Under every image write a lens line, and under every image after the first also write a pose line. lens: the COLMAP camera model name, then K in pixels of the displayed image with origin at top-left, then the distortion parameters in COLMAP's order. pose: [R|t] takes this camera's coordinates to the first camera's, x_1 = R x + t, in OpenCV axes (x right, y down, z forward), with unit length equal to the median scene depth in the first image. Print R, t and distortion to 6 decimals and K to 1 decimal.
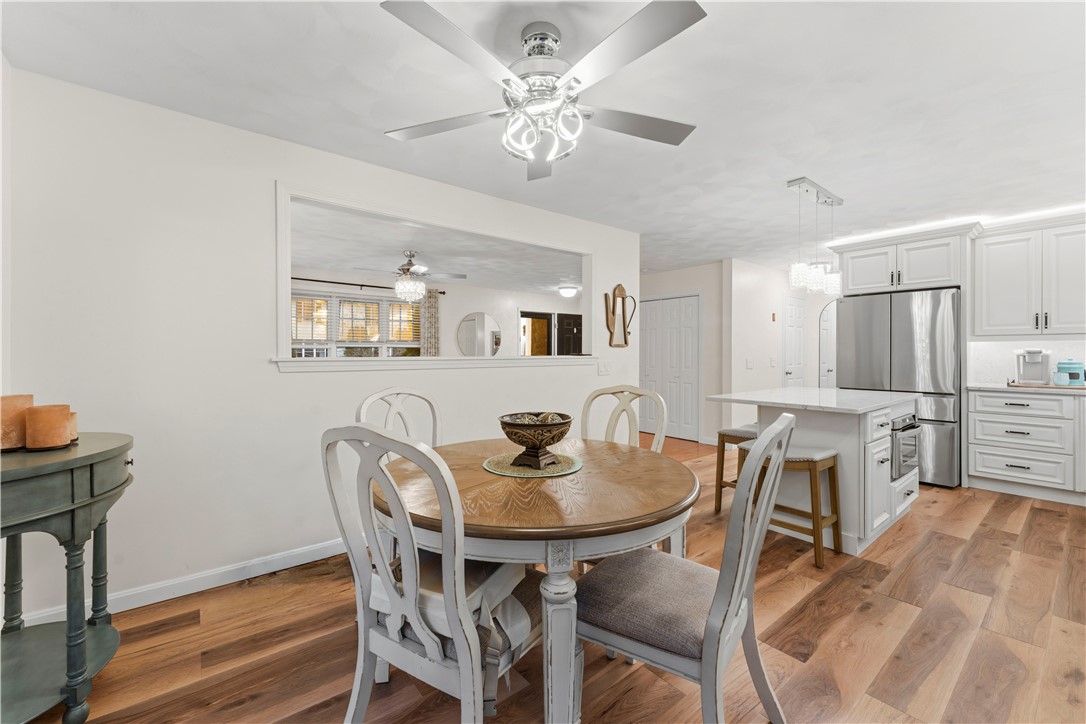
lens RADIAL K [[452.5, 0, 529.0], [0, 452.5, 352.5], [0, 0, 1]] dist [0.000759, 0.000221]
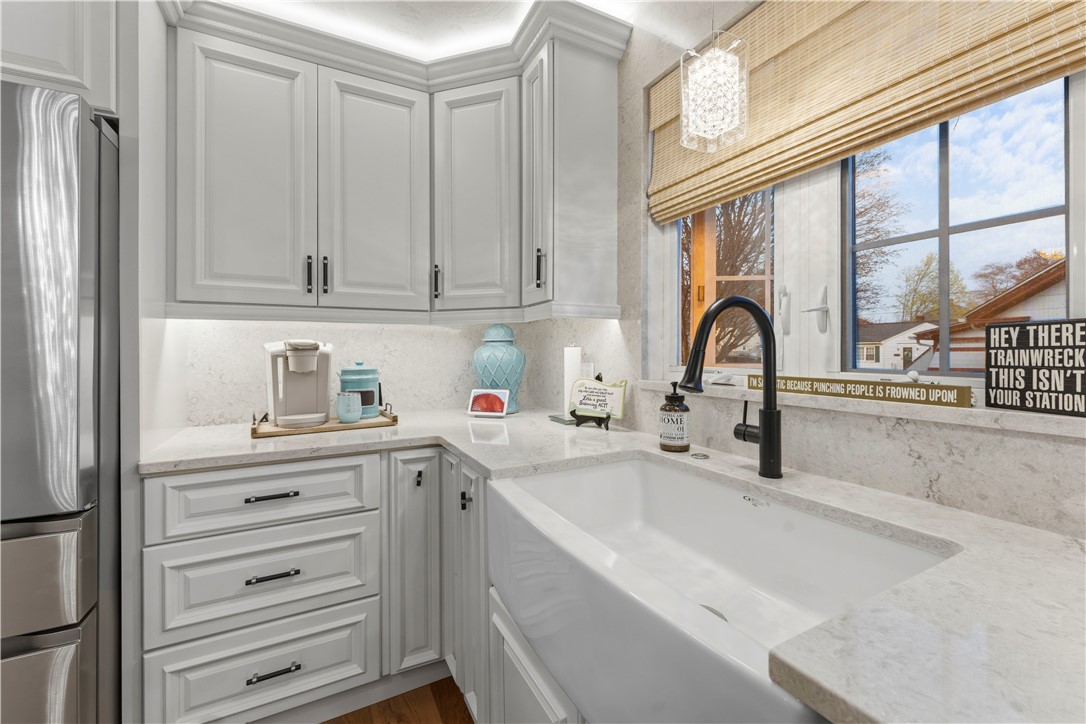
lens RADIAL K [[444.0, 0, 543.4], [0, 444.0, 351.1], [0, 0, 1]] dist [0.000099, -0.000105]
pose [[0.189581, -0.000923, 0.981865, 0.747339], [0.002852, 0.999996, 0.000389, 0.002983], [-0.981861, 0.002726, 0.189583, 0.699440]]
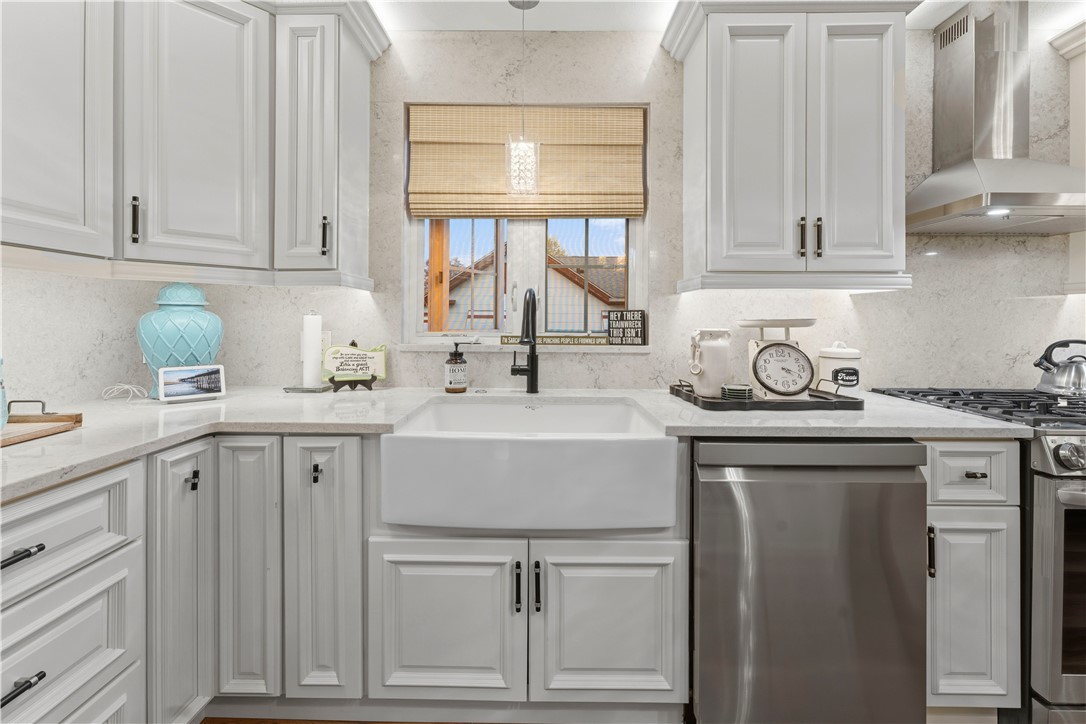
lens RADIAL K [[445.0, 0, 540.7], [0, 445.0, 321.7], [0, 0, 1]] dist [-0.000697, -0.000053]
pose [[-0.772585, -0.003901, 0.634900, 0.734490], [-0.006882, 0.999974, -0.002229, 0.005221], [-0.634874, -0.006091, -0.772591, 0.958925]]
